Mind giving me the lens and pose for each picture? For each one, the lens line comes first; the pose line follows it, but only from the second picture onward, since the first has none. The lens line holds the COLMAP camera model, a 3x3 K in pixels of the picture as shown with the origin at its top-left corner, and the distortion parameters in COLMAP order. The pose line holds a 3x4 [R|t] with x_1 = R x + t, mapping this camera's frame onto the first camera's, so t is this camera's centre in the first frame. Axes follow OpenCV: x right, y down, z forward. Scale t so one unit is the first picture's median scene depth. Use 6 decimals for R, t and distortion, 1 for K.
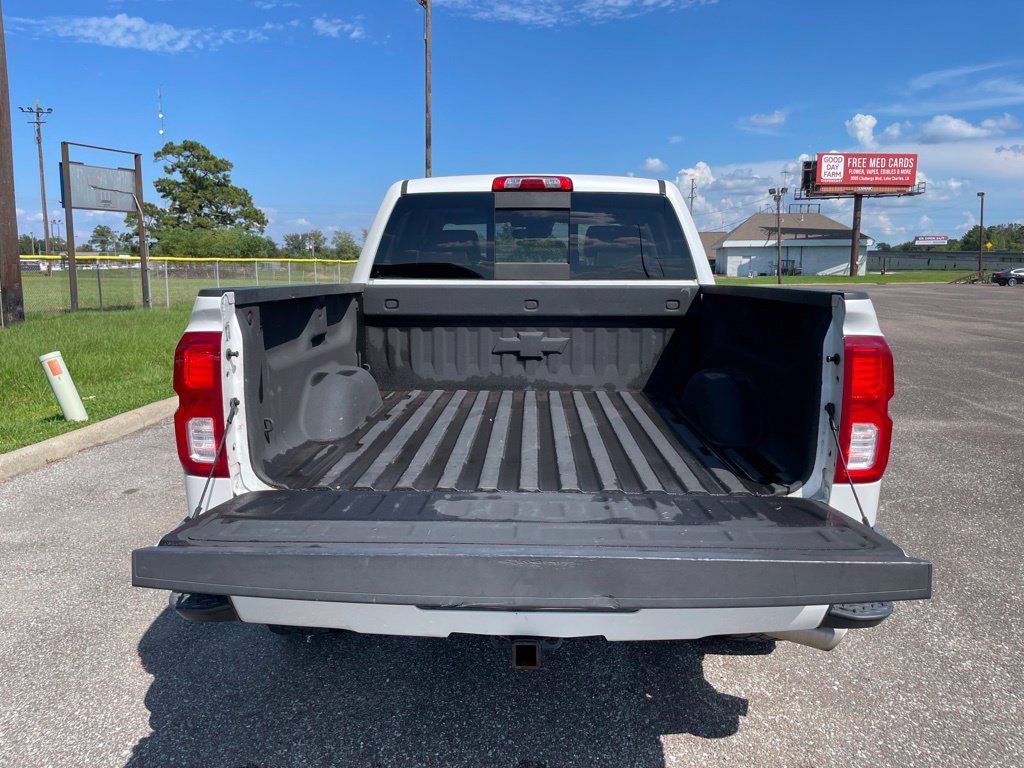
lens RADIAL K [[779.2, 0, 512.1], [0, 779.2, 388.1], [0, 0, 1]] dist [0.073666, -0.106502]
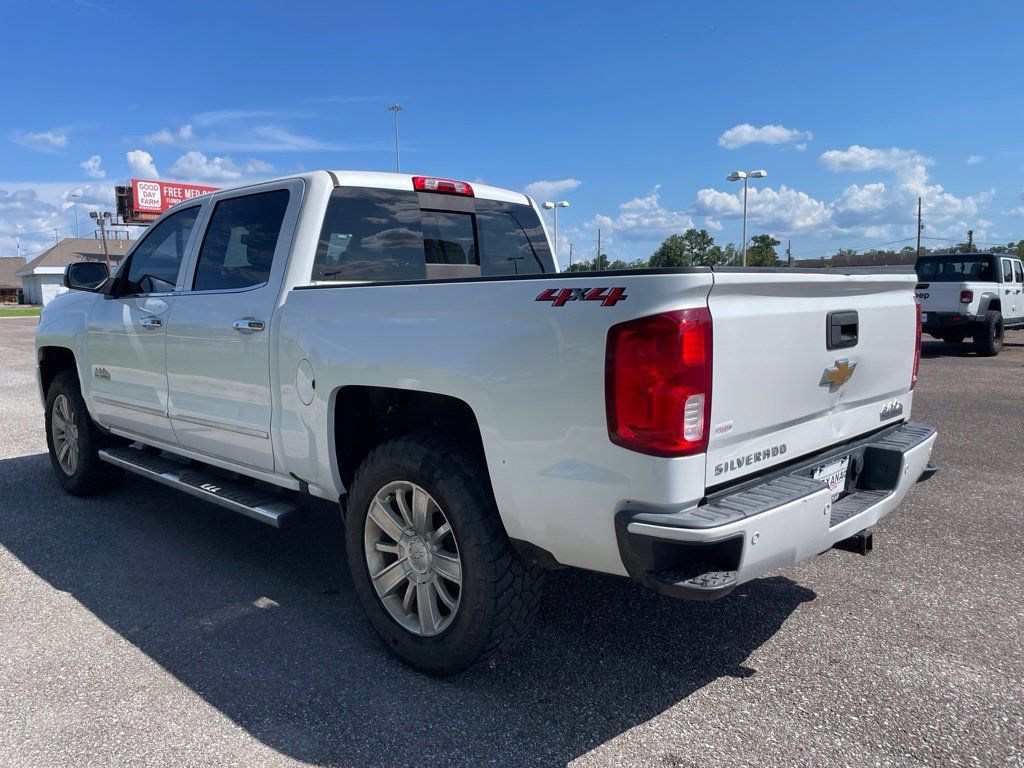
lens RADIAL K [[779.2, 0, 504.3], [0, 779.2, 387.8], [0, 0, 1]] dist [0.073666, -0.106502]
pose [[0.683428, -0.103544, 0.722637, -0.675480], [0.129539, 0.991382, 0.019541, -0.011723], [-0.718433, 0.080255, 0.690951, 0.258452]]
